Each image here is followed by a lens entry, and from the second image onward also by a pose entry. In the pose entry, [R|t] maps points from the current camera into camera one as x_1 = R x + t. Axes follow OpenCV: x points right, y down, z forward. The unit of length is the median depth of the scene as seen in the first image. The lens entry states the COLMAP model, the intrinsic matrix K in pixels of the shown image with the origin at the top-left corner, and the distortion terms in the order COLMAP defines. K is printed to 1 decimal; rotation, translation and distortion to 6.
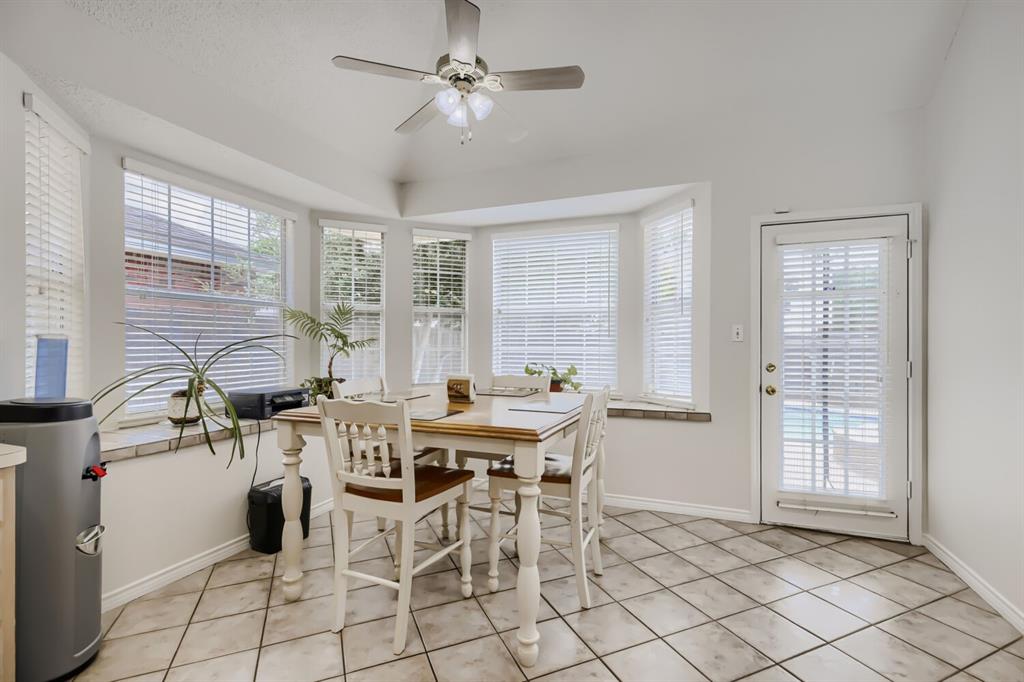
lens RADIAL K [[470.7, 0, 518.3], [0, 470.7, 353.1], [0, 0, 1]] dist [0.001571, 0.000249]
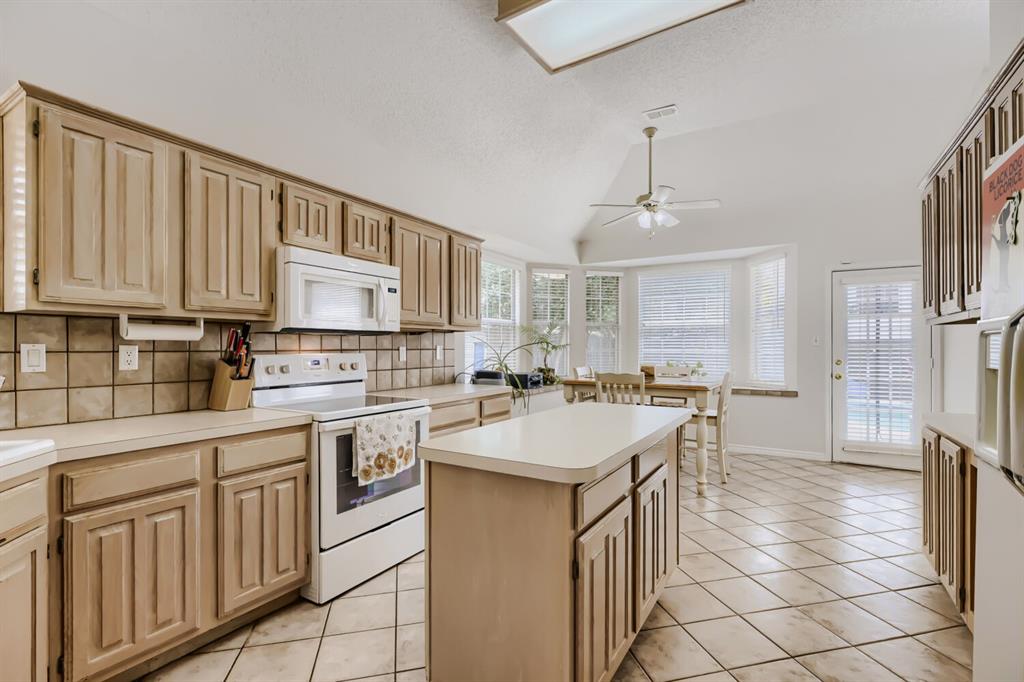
lens RADIAL K [[470.7, 0, 518.3], [0, 470.7, 353.1], [0, 0, 1]] dist [0.001571, 0.000249]
pose [[0.986418, 0.002371, -0.164240, -0.256685], [-0.003433, 0.999975, -0.006181, 0.013754], [0.164221, 0.006661, 0.986401, -0.715693]]
